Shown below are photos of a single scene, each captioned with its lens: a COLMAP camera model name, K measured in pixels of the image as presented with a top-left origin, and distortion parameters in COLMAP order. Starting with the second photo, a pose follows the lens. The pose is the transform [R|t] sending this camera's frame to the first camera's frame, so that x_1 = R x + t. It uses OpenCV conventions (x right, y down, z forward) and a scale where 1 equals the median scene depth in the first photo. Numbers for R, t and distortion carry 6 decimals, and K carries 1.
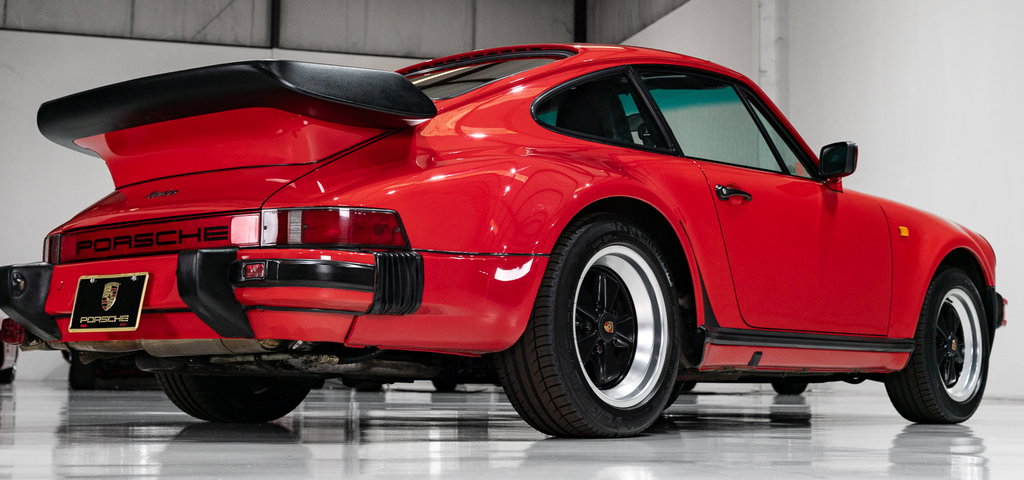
lens RADIAL K [[1486.7, 0, 511.1], [0, 1486.7, 240.7], [0, 0, 1]] dist [0.030689, 0.000000]
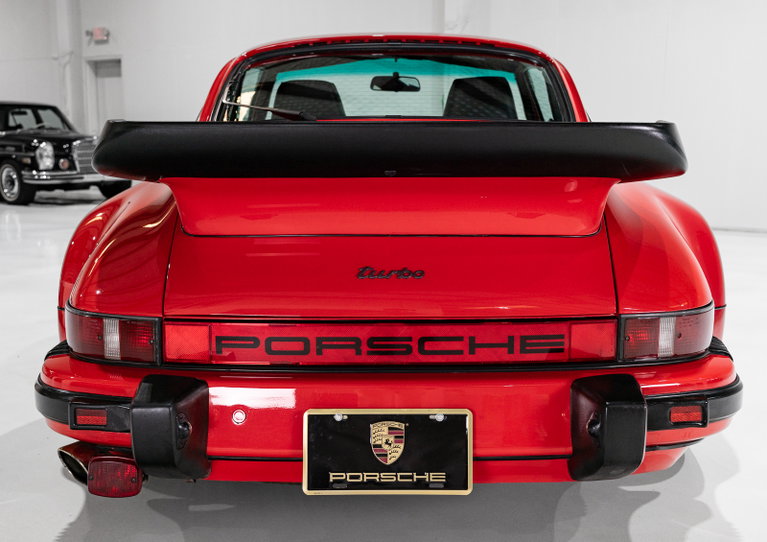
lens RADIAL K [[828.5, 0, 410.0], [0, 828.5, 254.2], [0, 0, 1]] dist [-0.004088, 0.000000]
pose [[0.751526, -0.095904, 0.652695, -0.499413], [-0.060369, 0.975228, 0.212804, -0.129591], [-0.656935, -0.199330, 0.727120, 0.720474]]
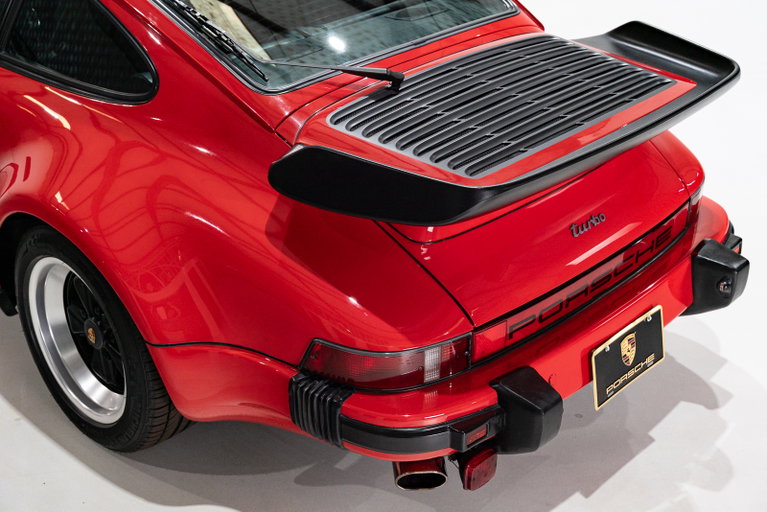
lens RADIAL K [[1103.3, 0, 384.9], [0, 1103.3, 257.4], [0, 0, 1]] dist [0.012869, 0.000000]
pose [[0.054643, -0.494104, 0.867684, -0.833027], [-0.104311, 0.861403, 0.497096, -0.332737], [-0.993042, -0.117672, -0.004470, 1.145580]]
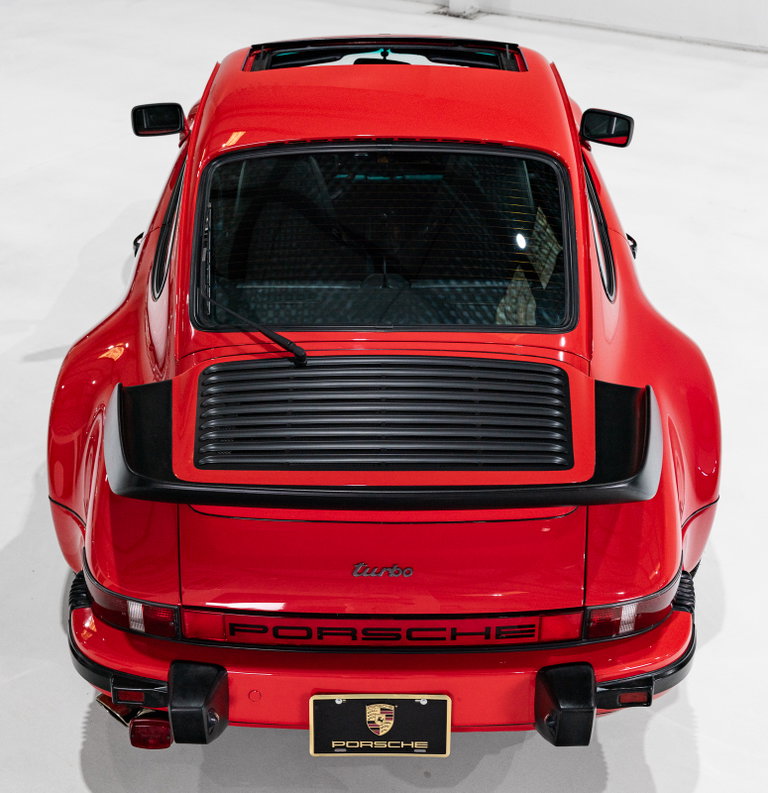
lens RADIAL K [[1223.2, 0, 381.3], [0, 1223.2, 393.2], [0, 0, 1]] dist [0.027129, 0.000000]
pose [[0.763925, -0.322696, 0.558825, -0.586084], [-0.058193, 0.828008, 0.557688, -0.490319], [-0.642676, -0.458551, 0.613758, 0.653967]]
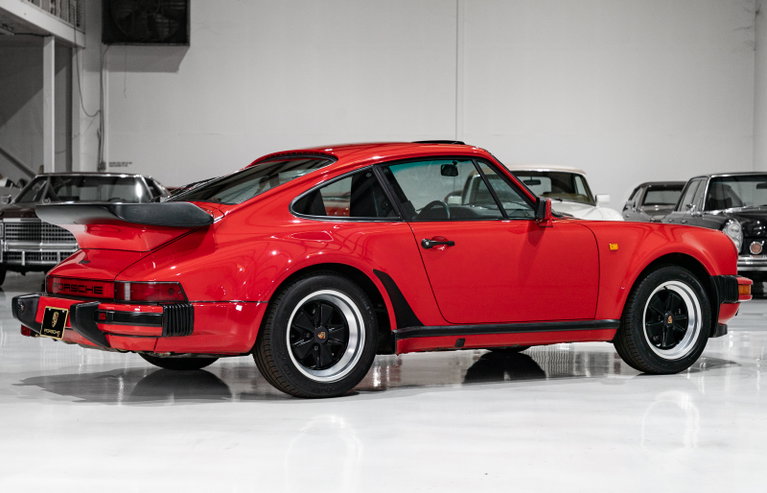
lens RADIAL K [[1570.2, 0, 378.9], [0, 1570.2, 247.2], [0, 0, 1]] dist [0.078715, 0.000000]
pose [[0.955270, 0.003853, -0.295709, 0.715084], [0.029497, 0.993688, 0.108236, -0.257706], [0.294260, -0.112117, 0.949126, -0.774720]]
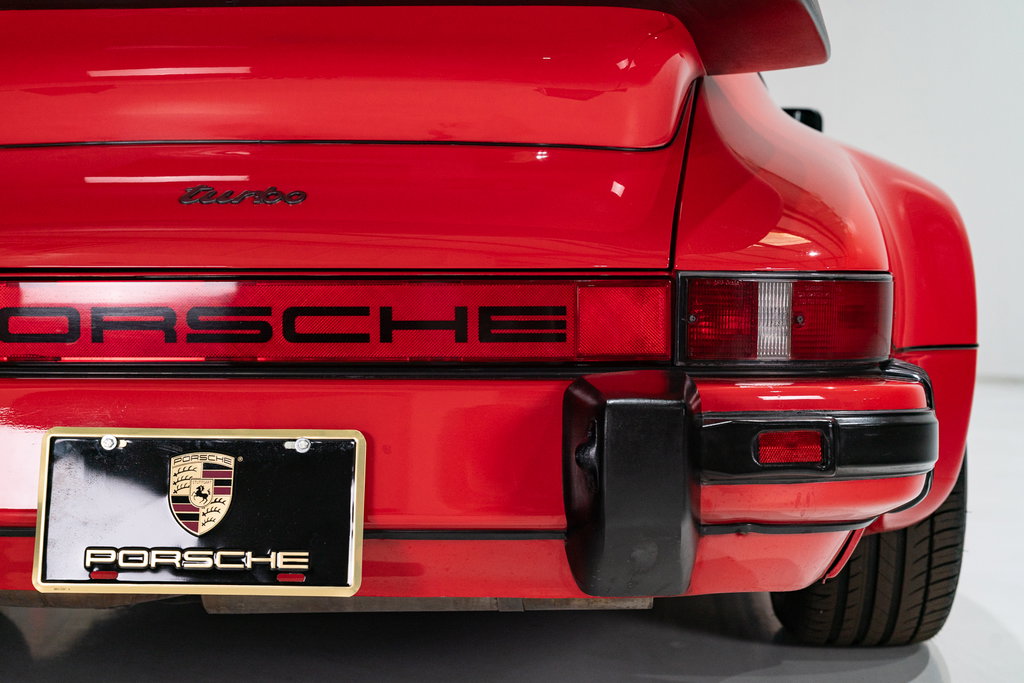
lens RADIAL K [[1566.1, 0, 536.8], [0, 1566.1, 328.2], [0, 0, 1]] dist [0.080418, 0.000000]
pose [[0.795508, -0.030822, 0.605158, -0.428767], [-0.056357, 0.990613, 0.124538, -0.053425], [-0.603316, -0.133176, 0.786304, 0.648591]]
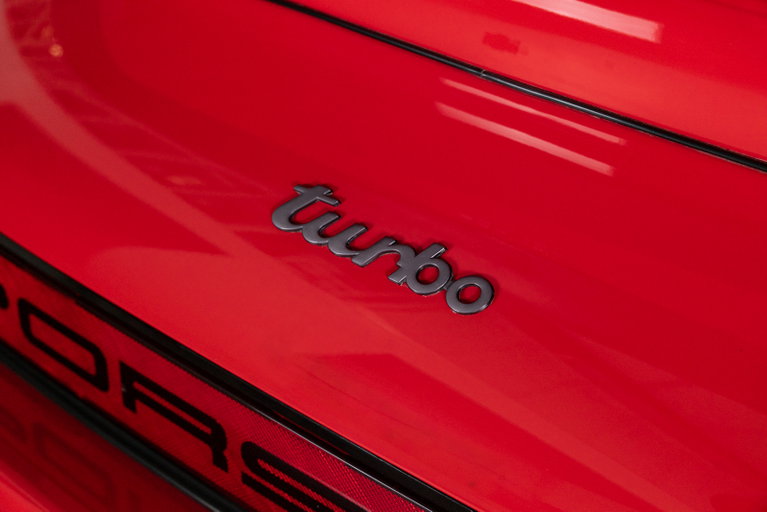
lens RADIAL K [[1103.3, 0, 380.0], [0, 1103.3, 256.0], [0, 0, 1]] dist [0.012869, 0.000000]
pose [[0.995066, 0.011386, 0.098558, -0.253619], [-0.070515, 0.779972, 0.621829, -0.119309], [-0.069792, -0.625711, 0.776927, 0.913219]]
